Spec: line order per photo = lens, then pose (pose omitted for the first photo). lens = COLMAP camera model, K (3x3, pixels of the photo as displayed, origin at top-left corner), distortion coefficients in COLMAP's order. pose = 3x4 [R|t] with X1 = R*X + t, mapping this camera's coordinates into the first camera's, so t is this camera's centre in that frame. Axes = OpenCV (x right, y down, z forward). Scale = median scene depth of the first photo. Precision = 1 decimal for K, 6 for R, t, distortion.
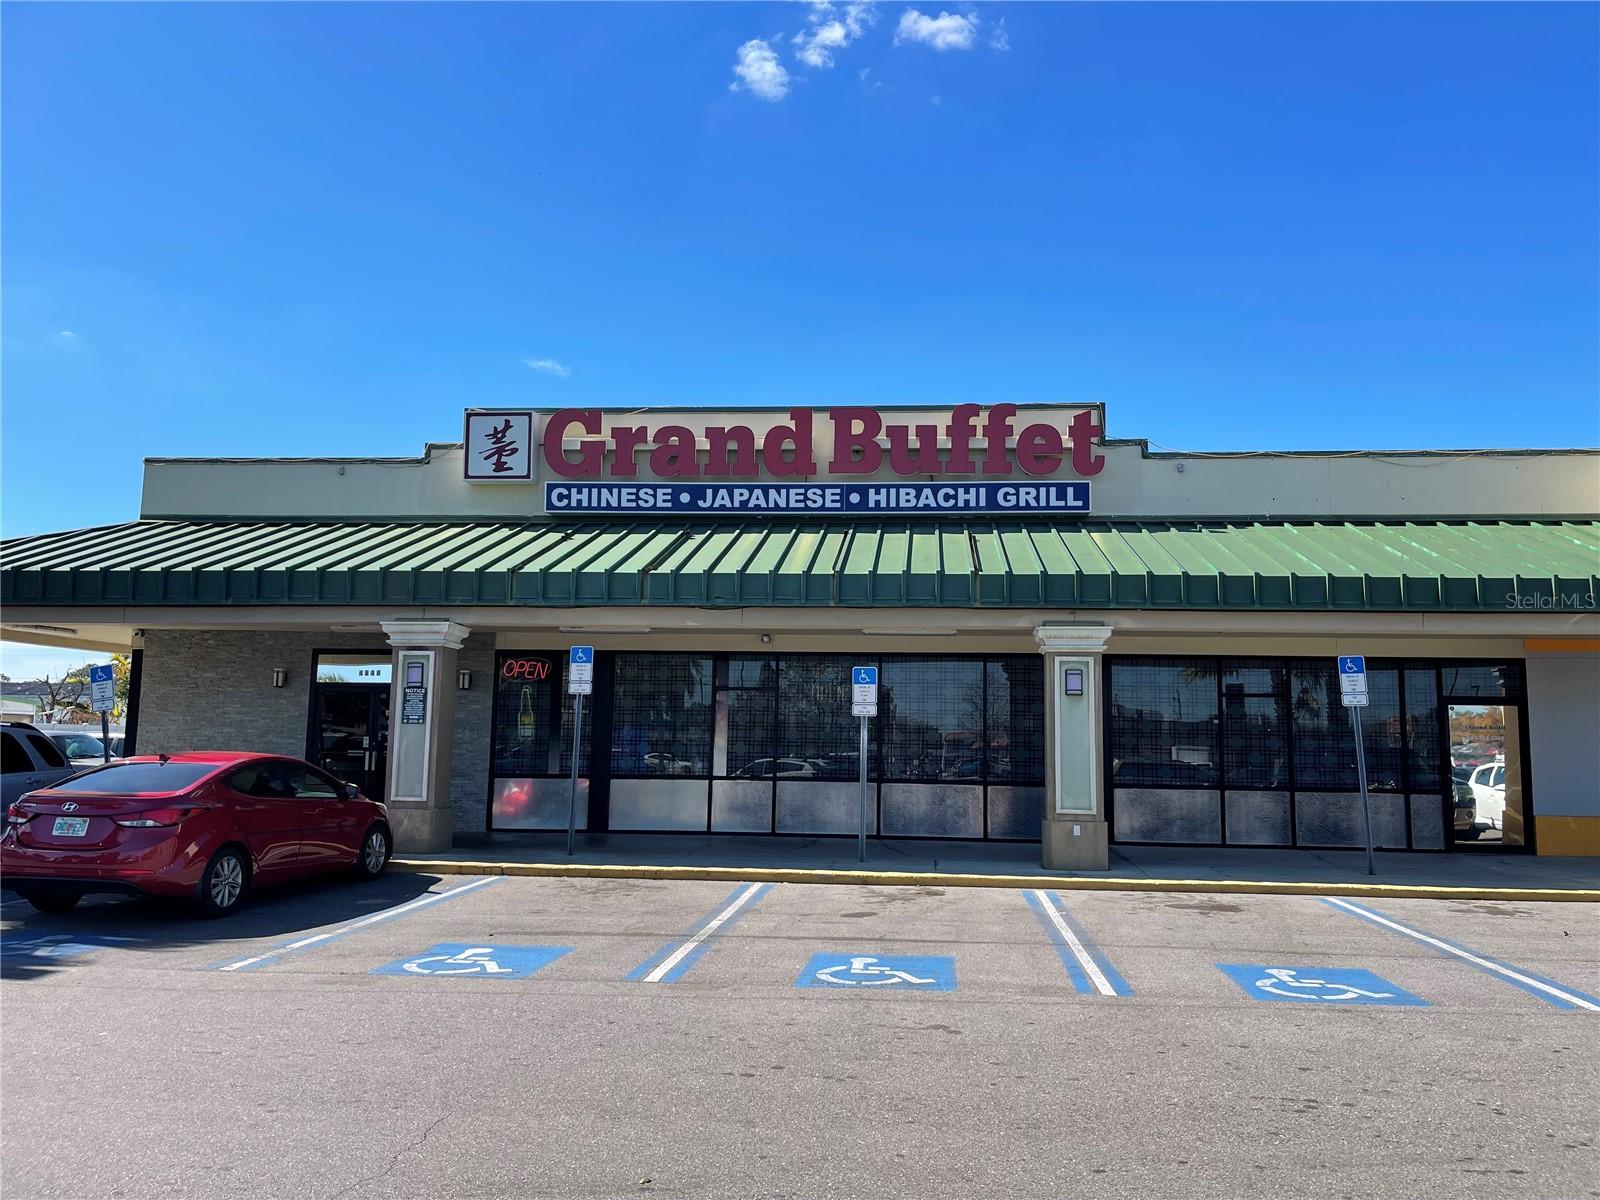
lens RADIAL K [[1207.1, 0, 837.2], [0, 1207.1, 592.9], [0, 0, 1]] dist [0.035101, -0.079045]
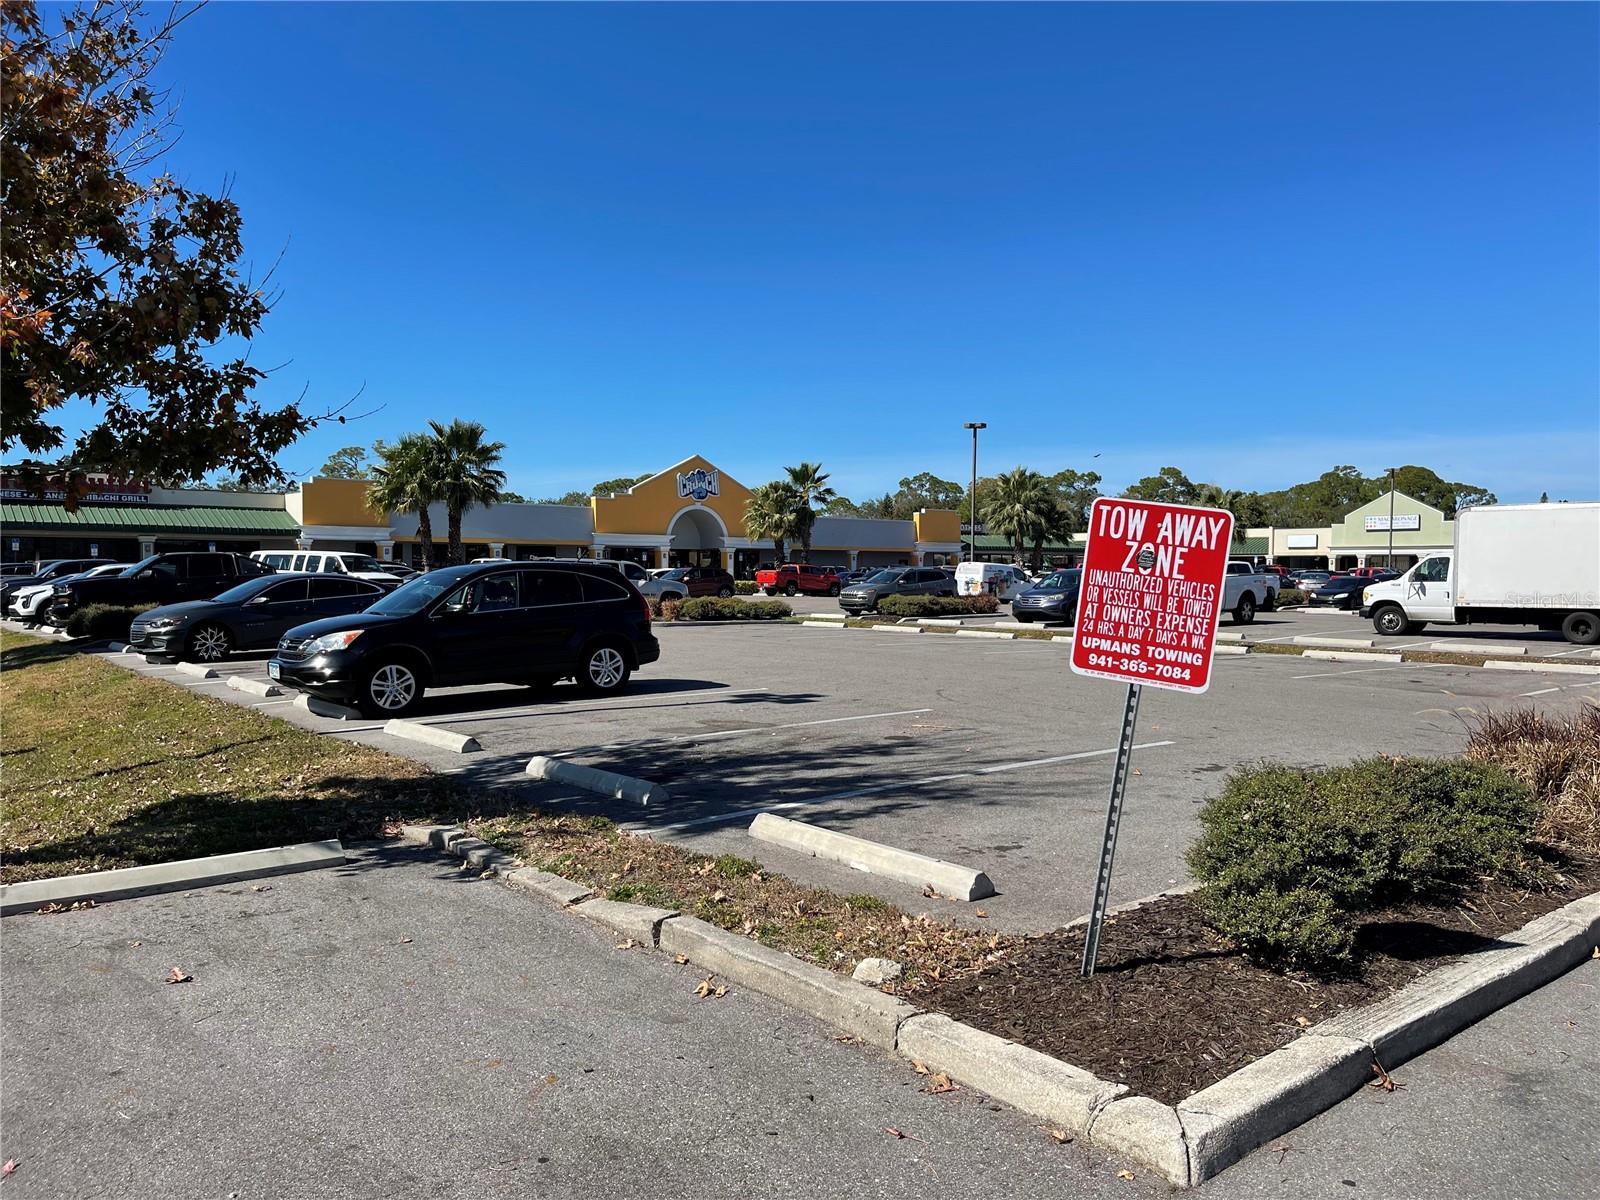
lens RADIAL K [[1205.7, 0, 800.0], [0, 1205.7, 600.0], [0, 0, 1]] dist [0.033808, -0.069693]
pose [[0.722326, -0.031222, 0.690848, -0.998135], [-0.074315, 0.989691, 0.122428, -0.398317], [-0.687548, -0.139773, 0.712559, -3.337359]]
